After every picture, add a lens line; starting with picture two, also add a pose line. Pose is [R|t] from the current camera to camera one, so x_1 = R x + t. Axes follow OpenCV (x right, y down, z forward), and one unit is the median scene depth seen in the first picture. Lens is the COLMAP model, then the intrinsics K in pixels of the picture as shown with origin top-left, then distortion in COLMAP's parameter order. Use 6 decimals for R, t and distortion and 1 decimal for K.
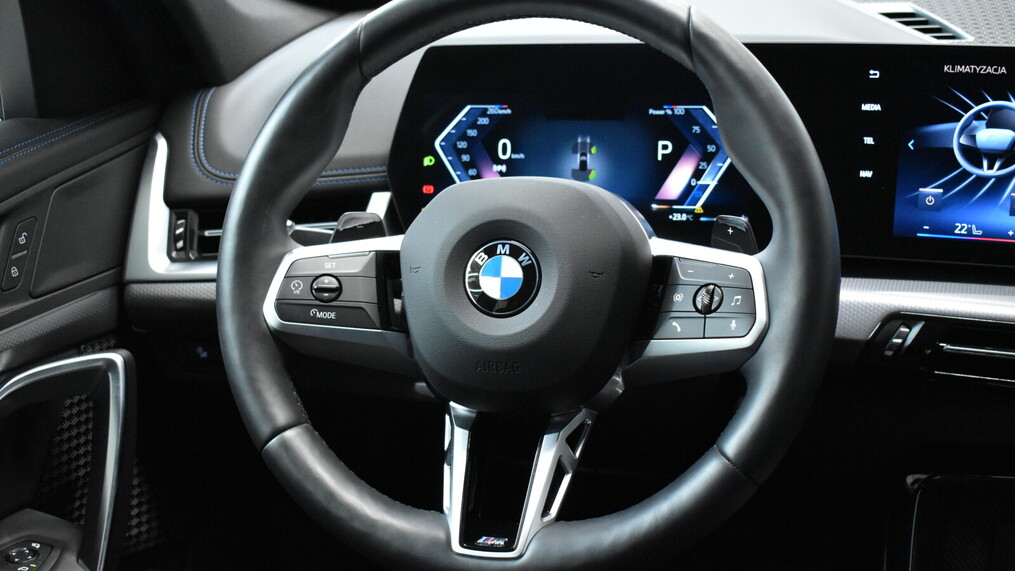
lens RADIAL K [[1389.3, 0, 507.2], [0, 1389.3, 287.3], [0, 0, 1]] dist [-0.029818, 0.000000]
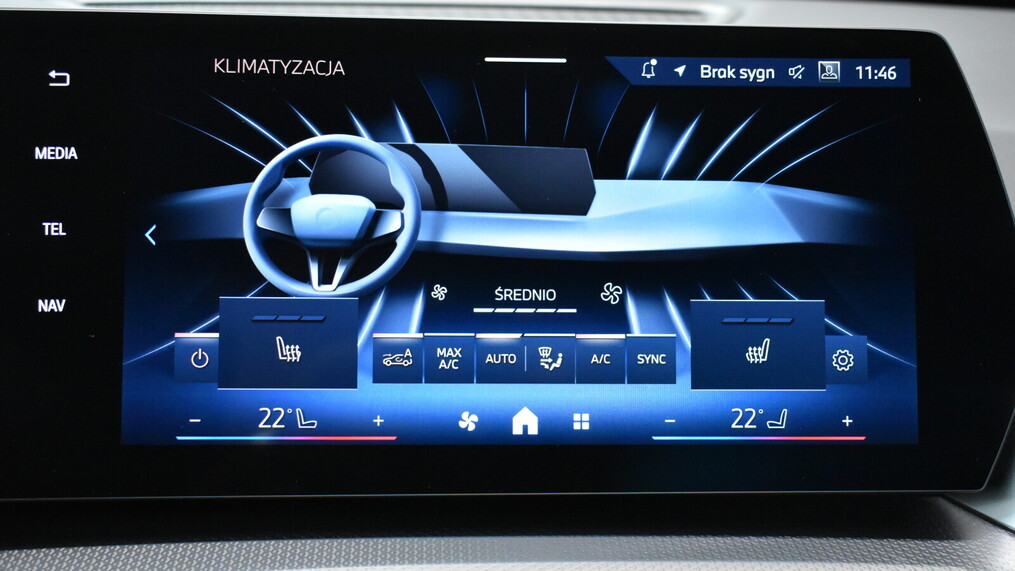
lens RADIAL K [[1180.4, 0, 504.0], [0, 1180.4, 279.4], [0, 0, 1]] dist [-0.018844, 0.000000]
pose [[0.907431, -0.040649, 0.418231, 0.263892], [0.078638, 0.994153, -0.073996, -0.058410], [-0.412778, 0.100035, 0.905322, 0.686658]]
